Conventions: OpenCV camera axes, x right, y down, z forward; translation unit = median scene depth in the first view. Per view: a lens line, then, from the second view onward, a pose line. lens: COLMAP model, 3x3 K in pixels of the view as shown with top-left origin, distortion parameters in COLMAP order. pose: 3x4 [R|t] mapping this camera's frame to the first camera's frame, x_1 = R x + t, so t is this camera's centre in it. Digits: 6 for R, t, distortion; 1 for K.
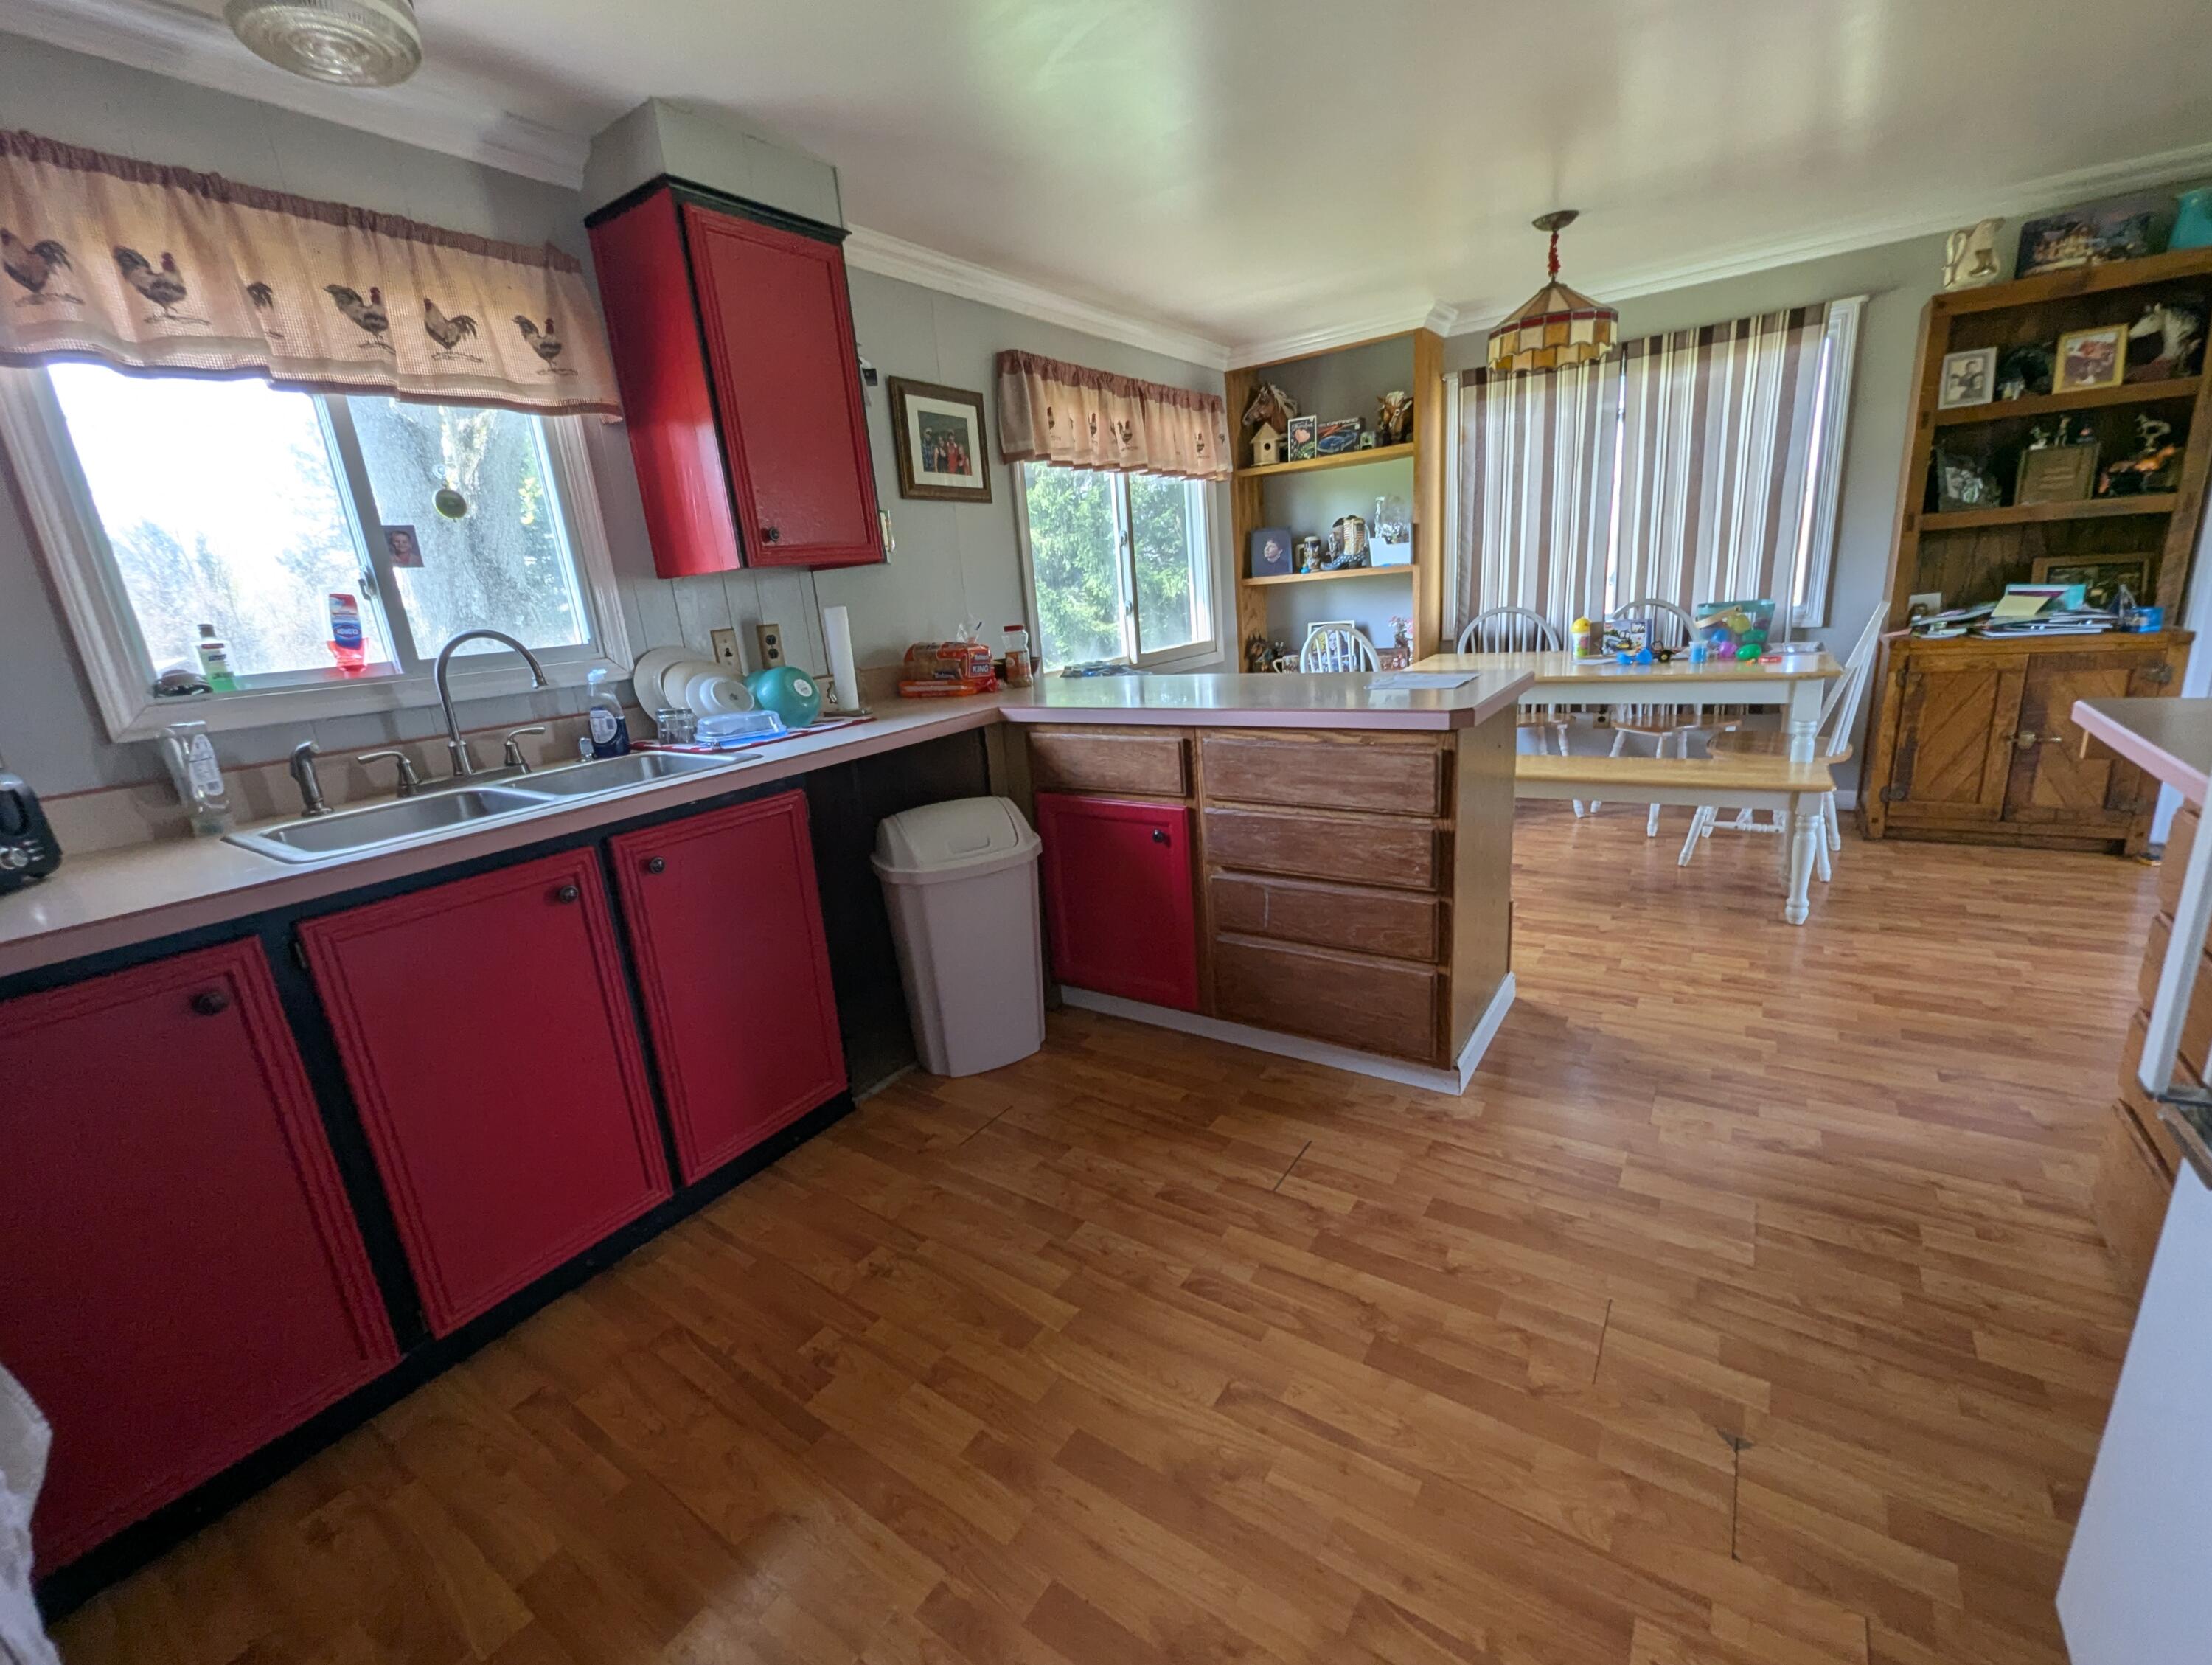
lens RADIAL K [[925.4, 0, 1104.4], [0, 925.4, 830.6], [0, 0, 1]] dist [0.004751, -0.000106]
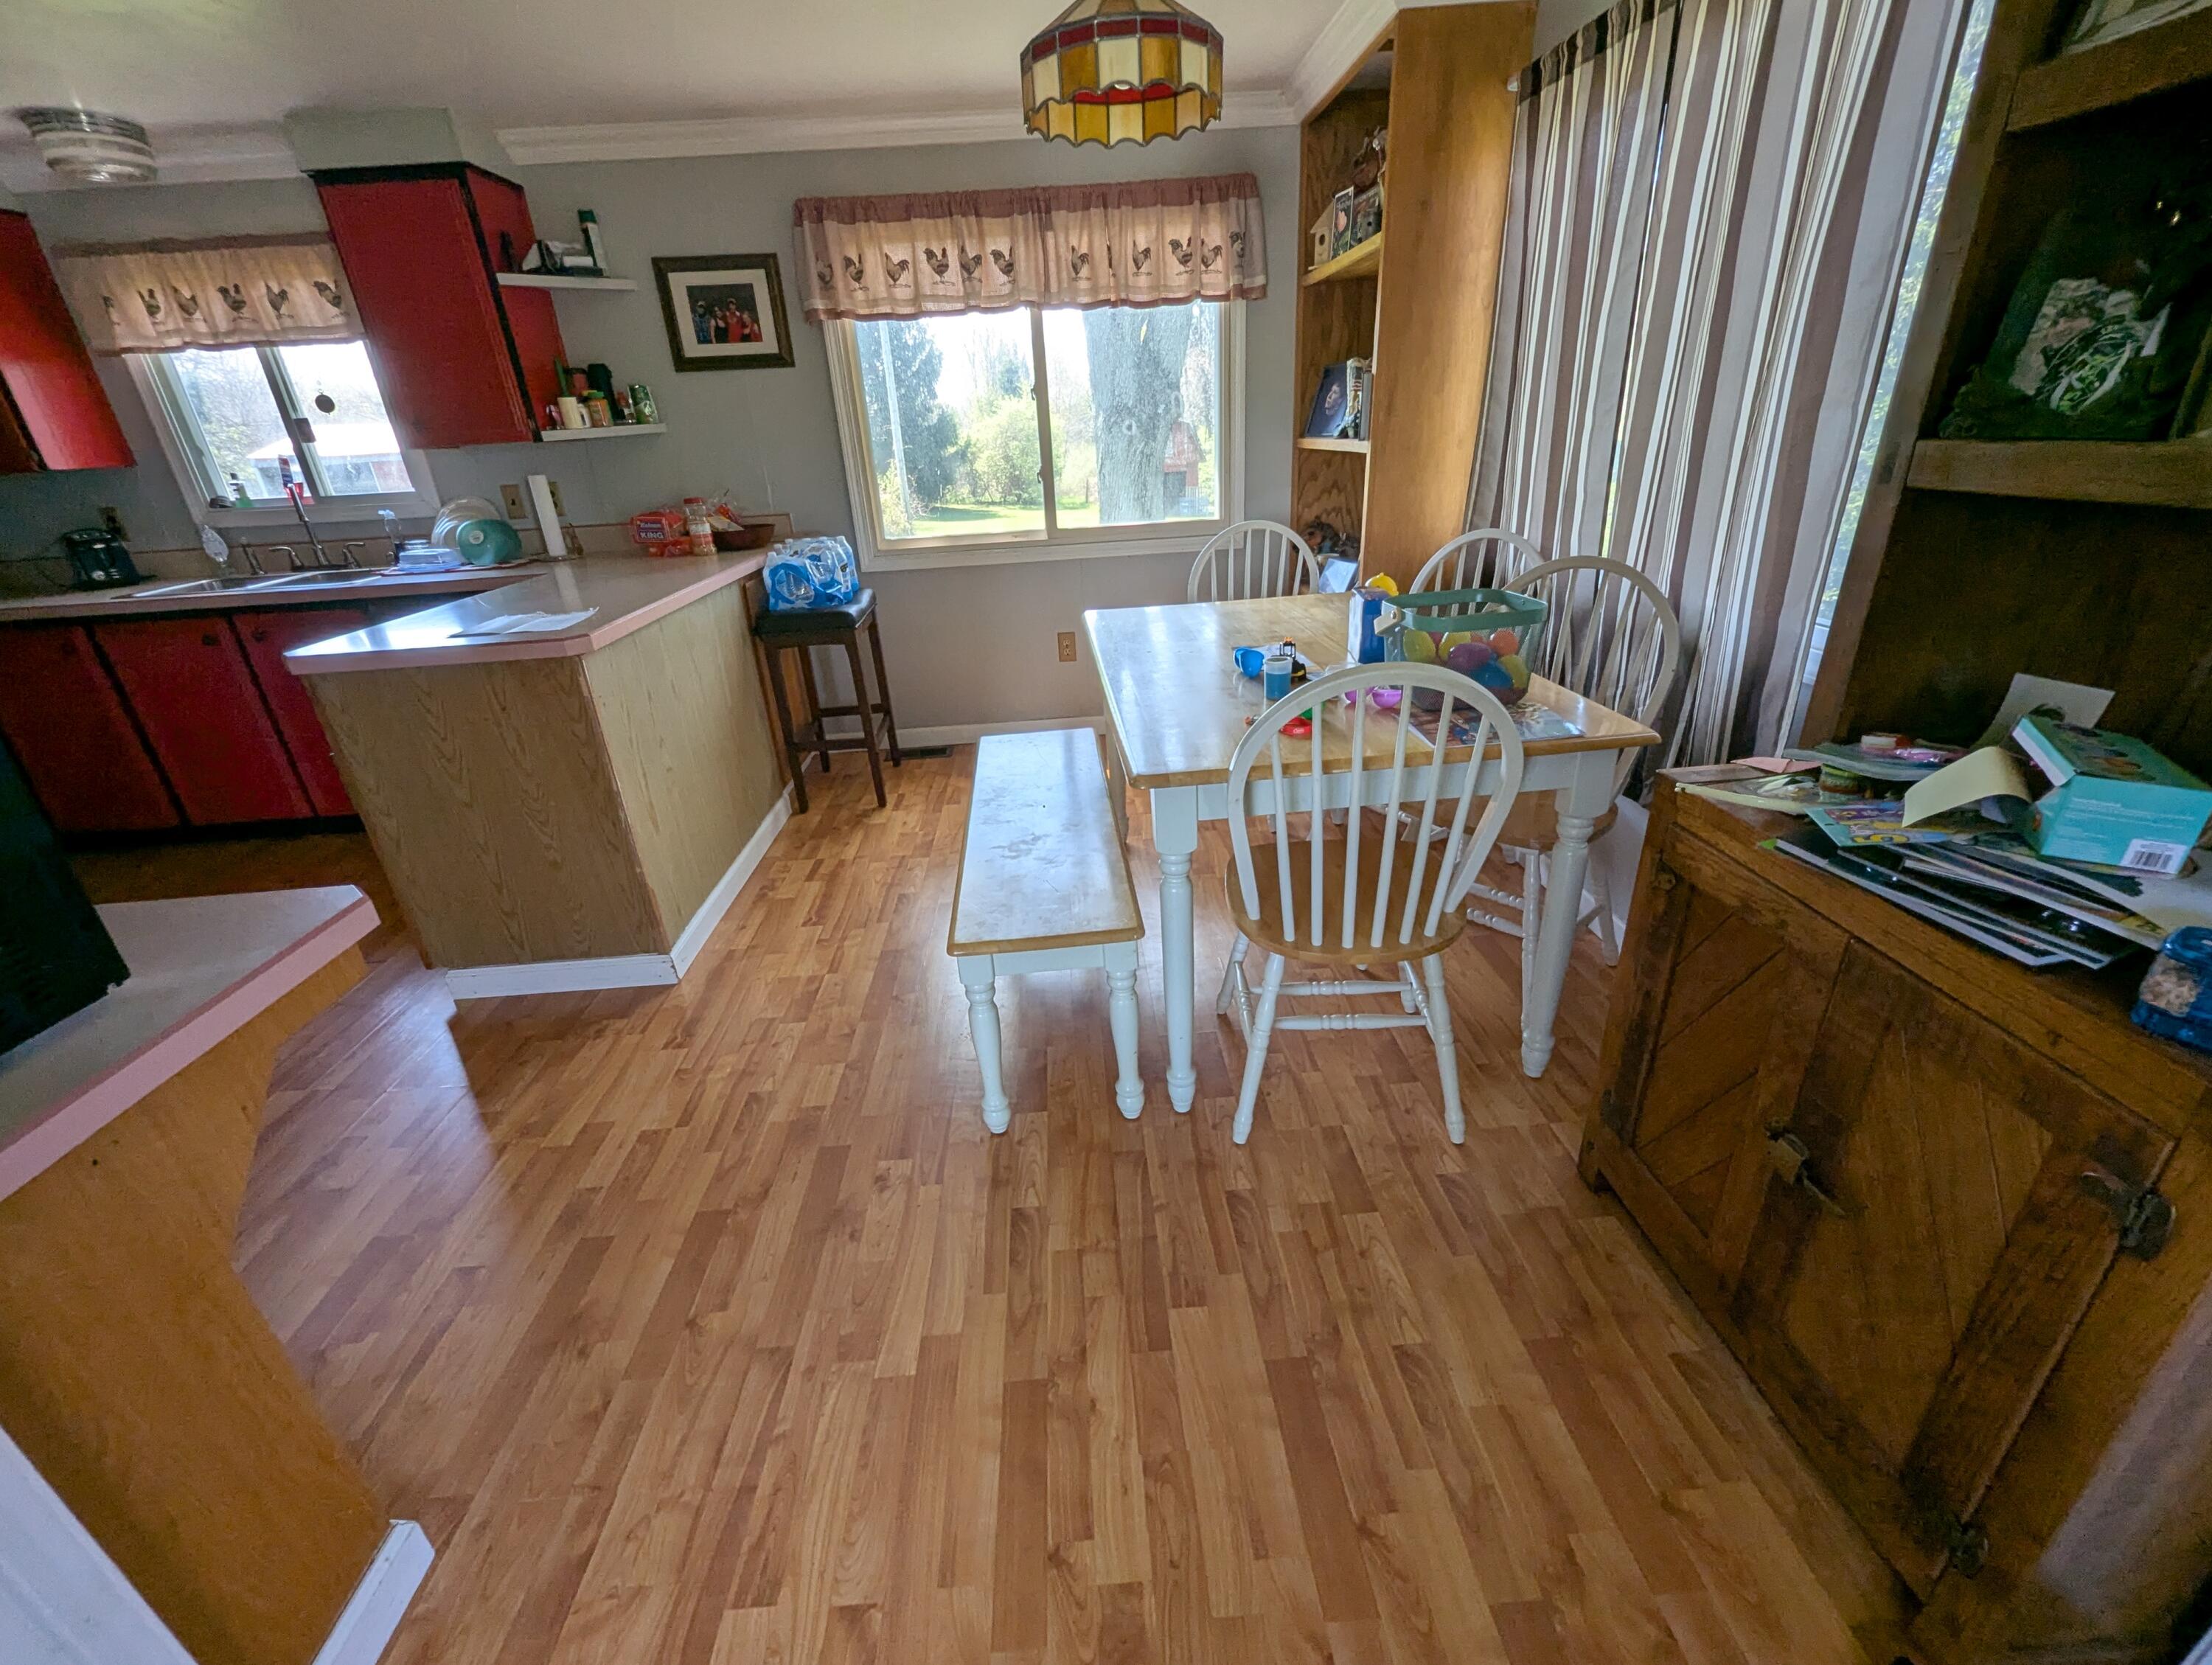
lens RADIAL K [[925.4, 0, 1098.1], [0, 925.4, 837.6], [0, 0, 1]] dist [0.004751, -0.000106]
pose [[0.605665, 0.369273, -0.704845, 1.118430], [-0.199681, 0.927986, 0.314595, -0.287068], [0.770258, -0.049795, 0.635786, 0.638070]]
